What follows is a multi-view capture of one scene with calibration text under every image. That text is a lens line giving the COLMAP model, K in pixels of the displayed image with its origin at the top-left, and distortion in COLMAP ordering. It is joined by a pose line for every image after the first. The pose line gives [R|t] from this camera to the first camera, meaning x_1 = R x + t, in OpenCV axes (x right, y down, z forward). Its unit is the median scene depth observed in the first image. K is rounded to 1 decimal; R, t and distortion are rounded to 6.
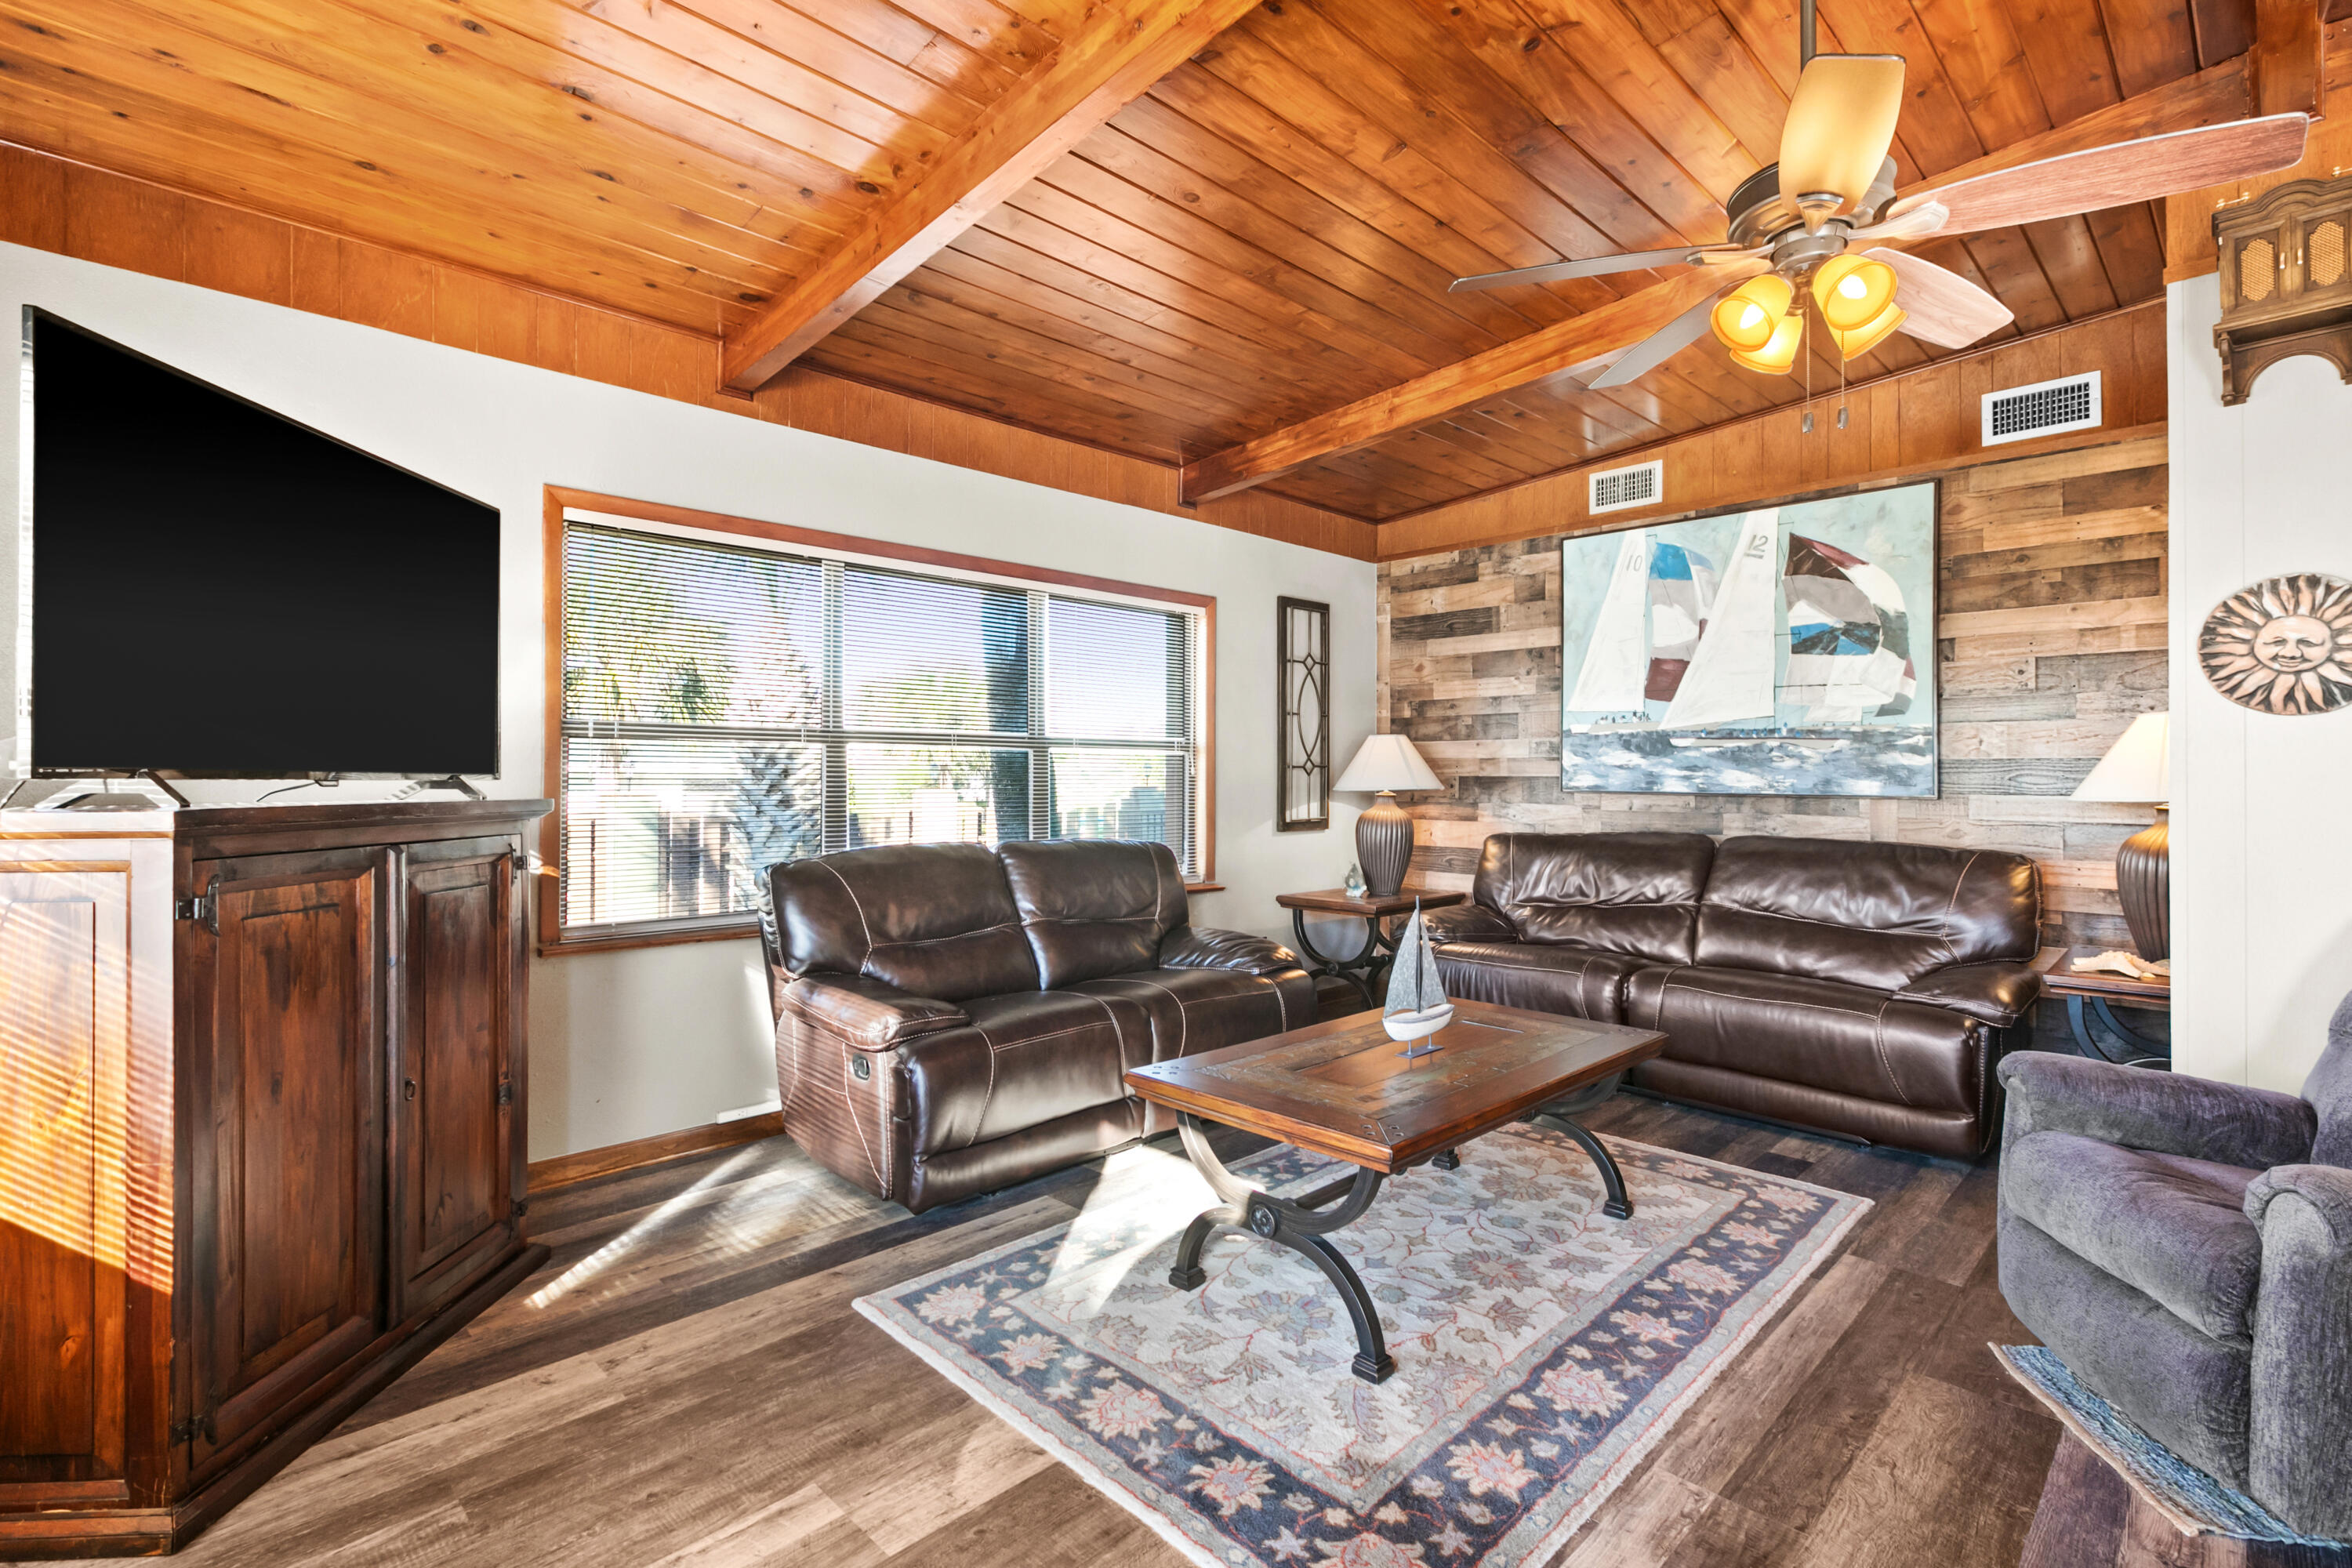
lens RADIAL K [[1084.8, 0, 1180.3], [0, 1084.8, 777.4], [0, 0, 1]] dist [-0.000909, 0.000016]
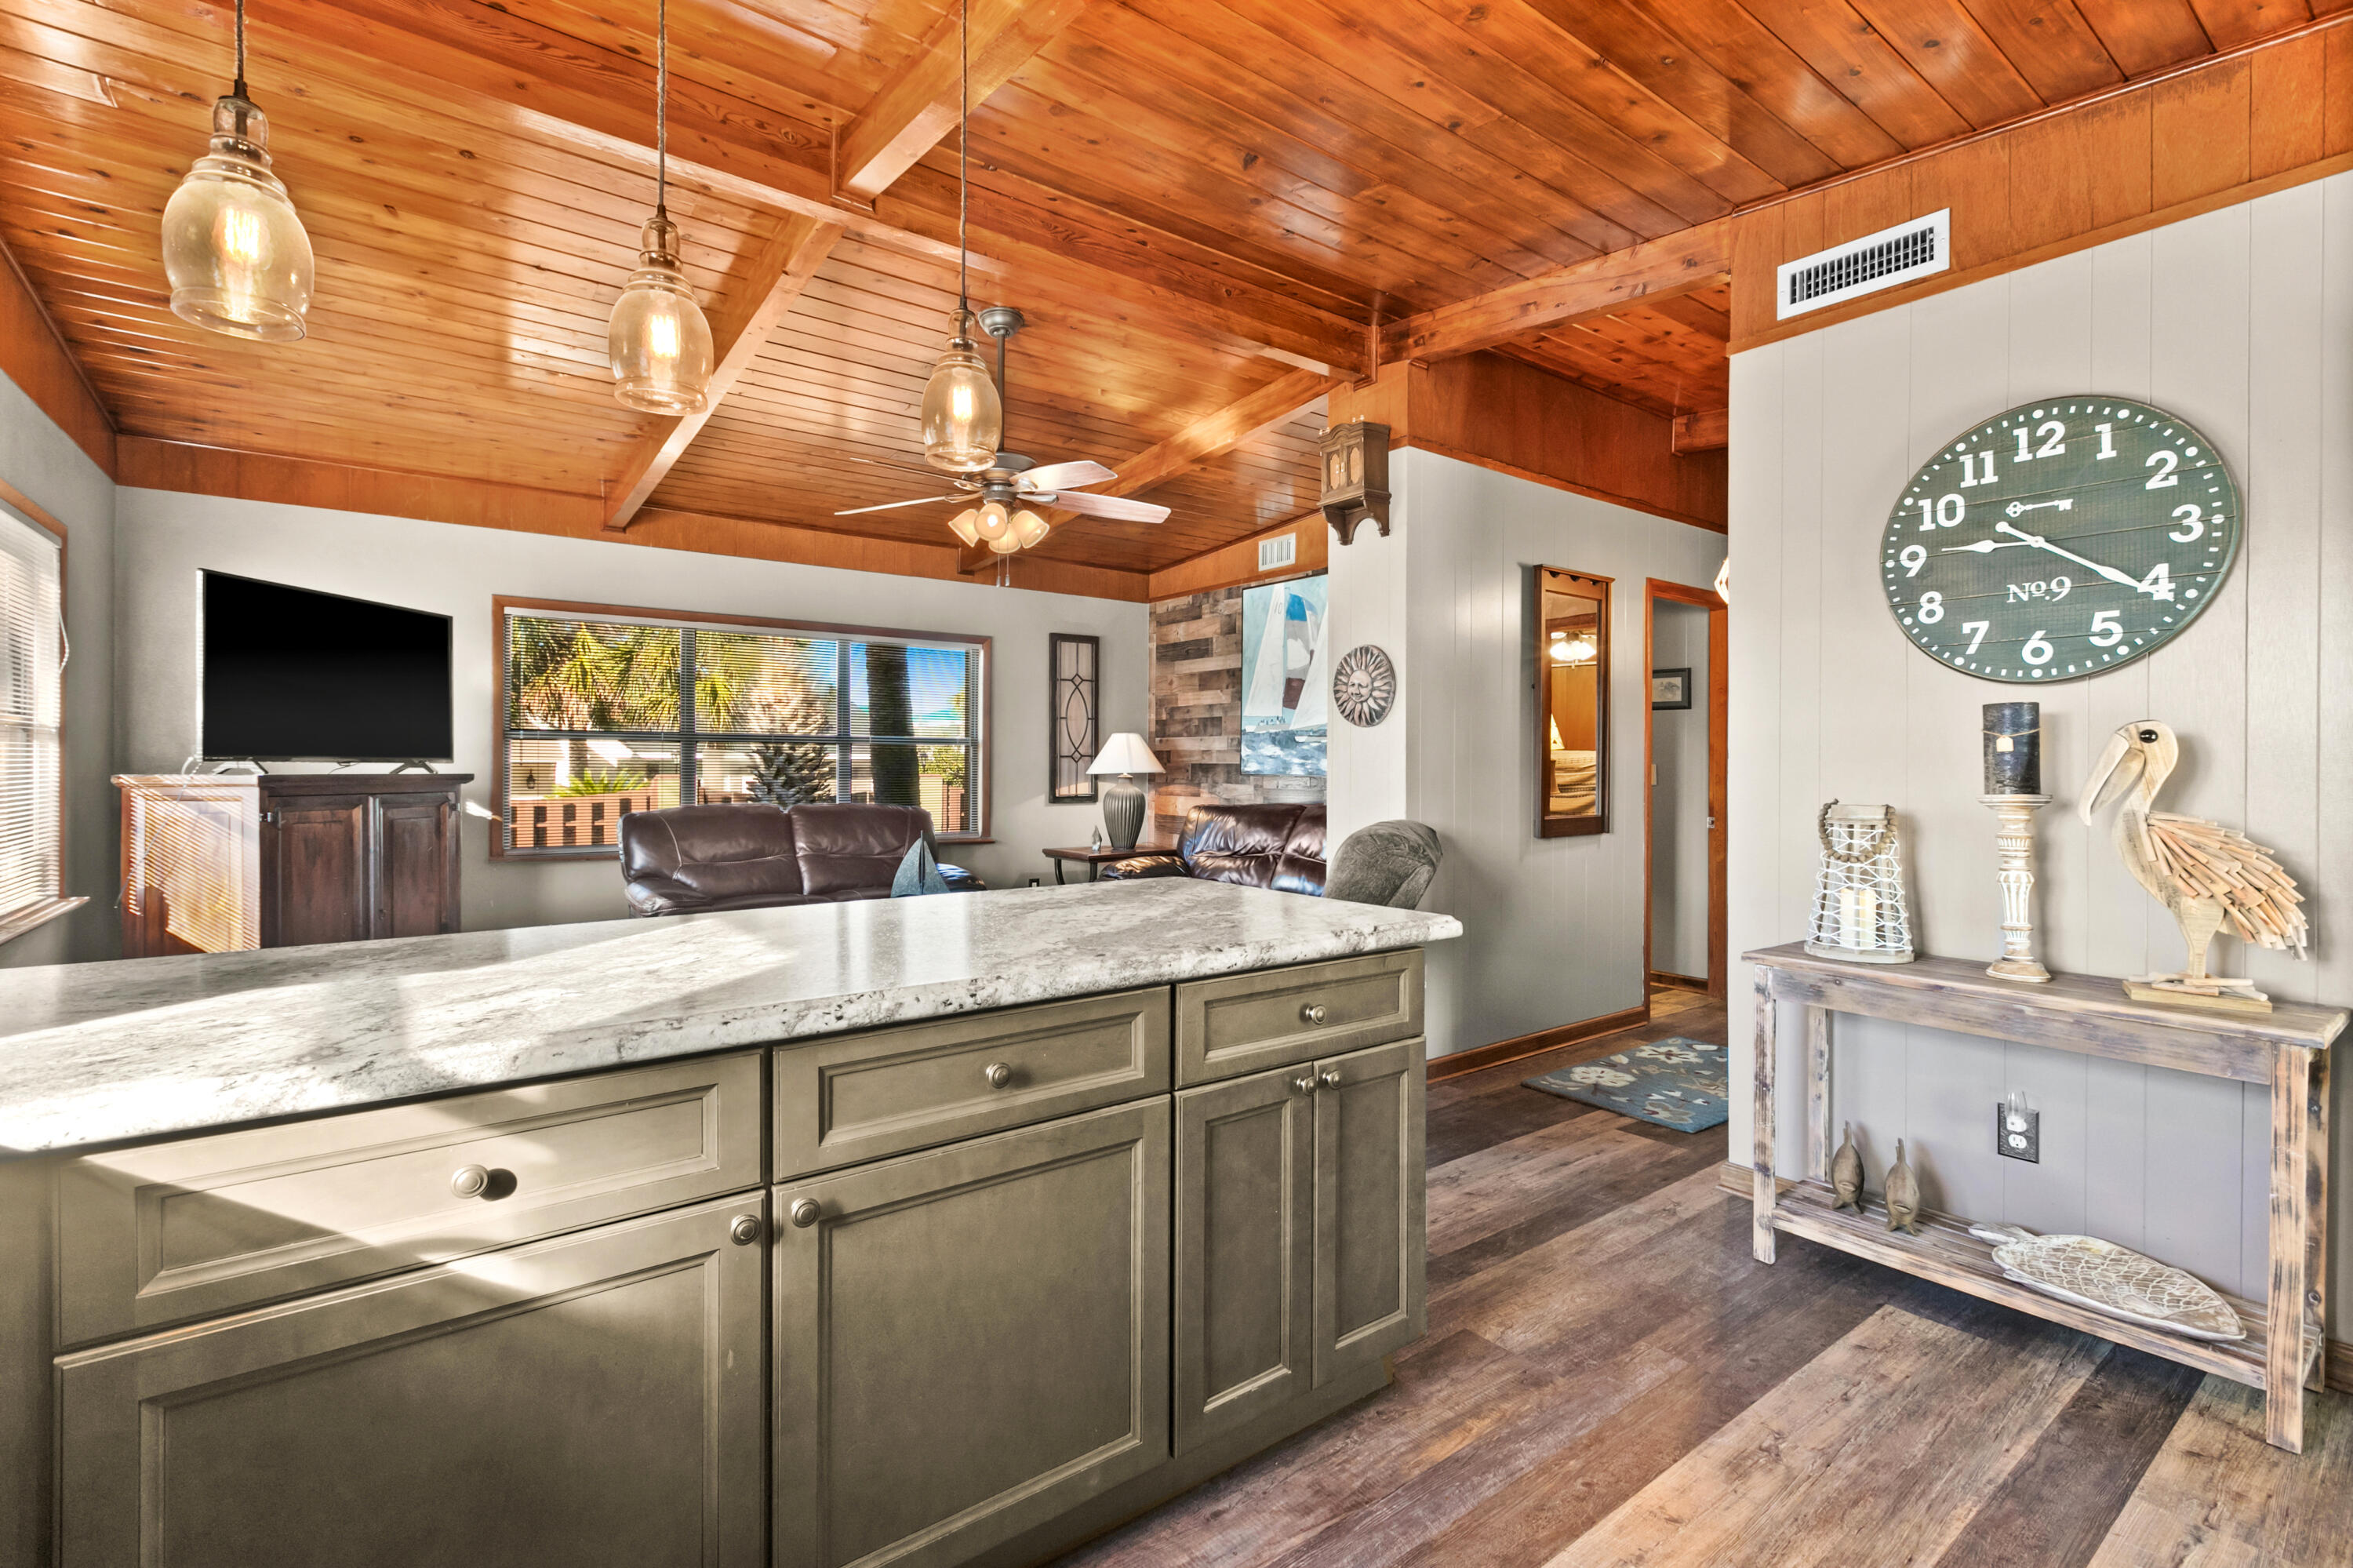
lens RADIAL K [[1067.7, 0, 1177.0], [0, 1067.7, 779.2], [0, 0, 1]] dist [-0.001881, -0.001361]
pose [[0.990919, 0.003578, -0.134413, 0.457089], [-0.001948, 0.999923, 0.012255, 0.002422], [0.134447, -0.011882, 0.990850, -0.344960]]
